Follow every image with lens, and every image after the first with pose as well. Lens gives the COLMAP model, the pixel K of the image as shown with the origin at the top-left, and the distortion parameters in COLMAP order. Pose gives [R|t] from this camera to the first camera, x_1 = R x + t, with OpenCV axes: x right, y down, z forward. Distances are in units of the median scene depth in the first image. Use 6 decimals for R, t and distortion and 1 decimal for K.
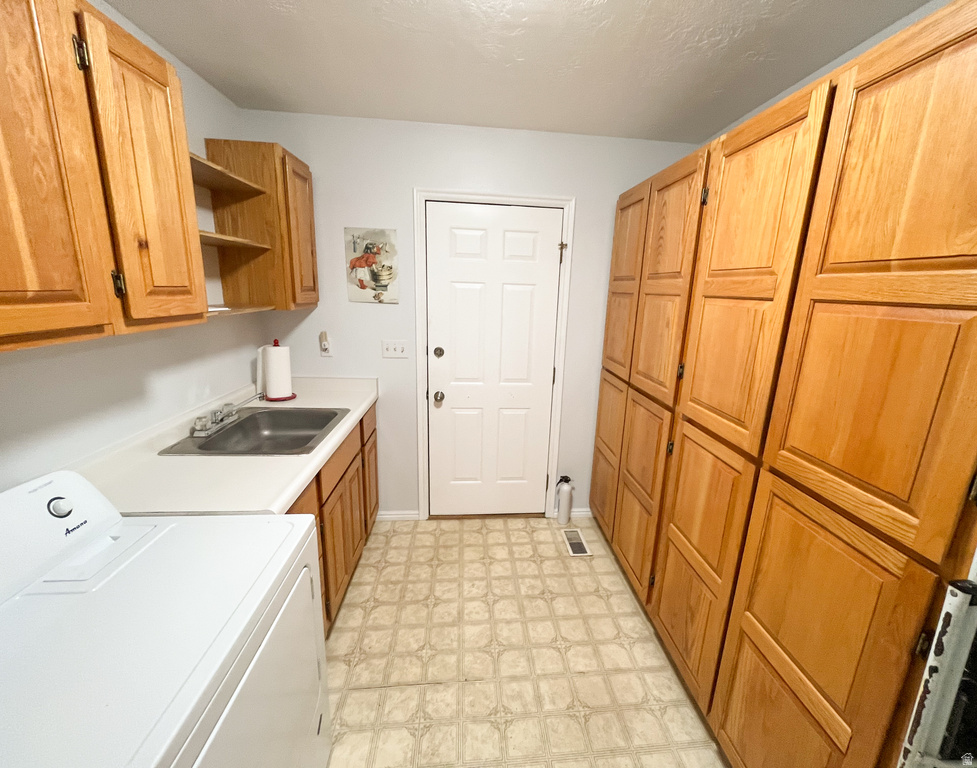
lens RADIAL K [[425.7, 0, 488.5], [0, 425.7, 385.3], [0, 0, 1]] dist [-0.001334, -0.001315]
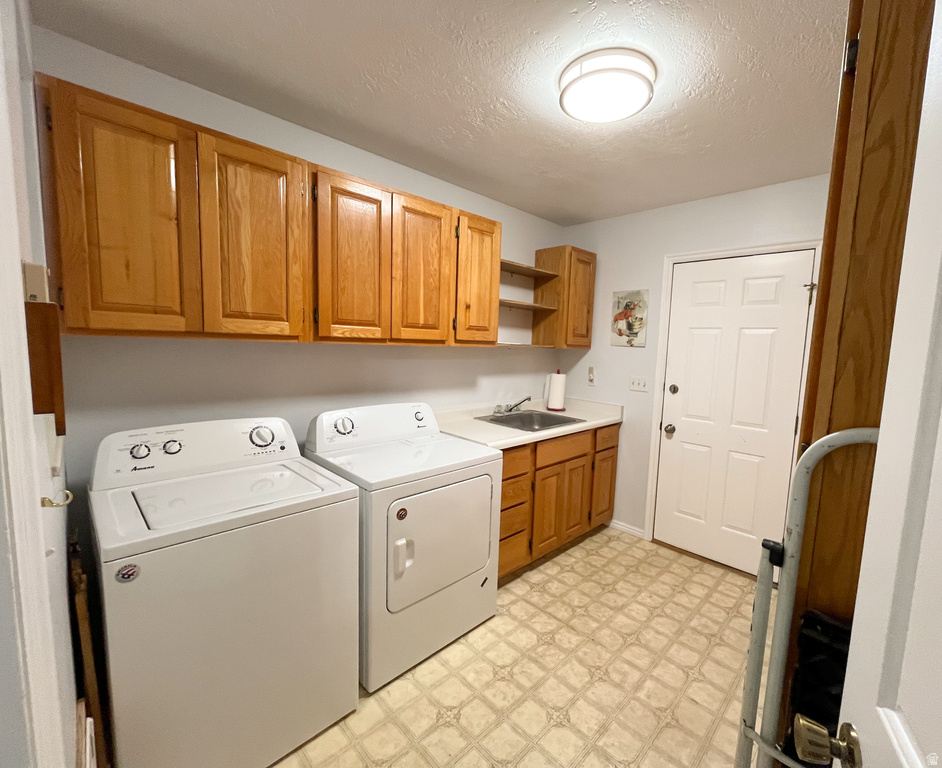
lens RADIAL K [[410.5, 0, 472.0], [0, 410.5, 384.1], [0, 0, 1]] dist [-0.000057, -0.000164]
pose [[0.602328, 0.073230, -0.794882, 0.517763], [-0.203567, 0.976951, -0.064250, 0.107395], [0.771856, 0.200511, 0.603352, -0.098093]]
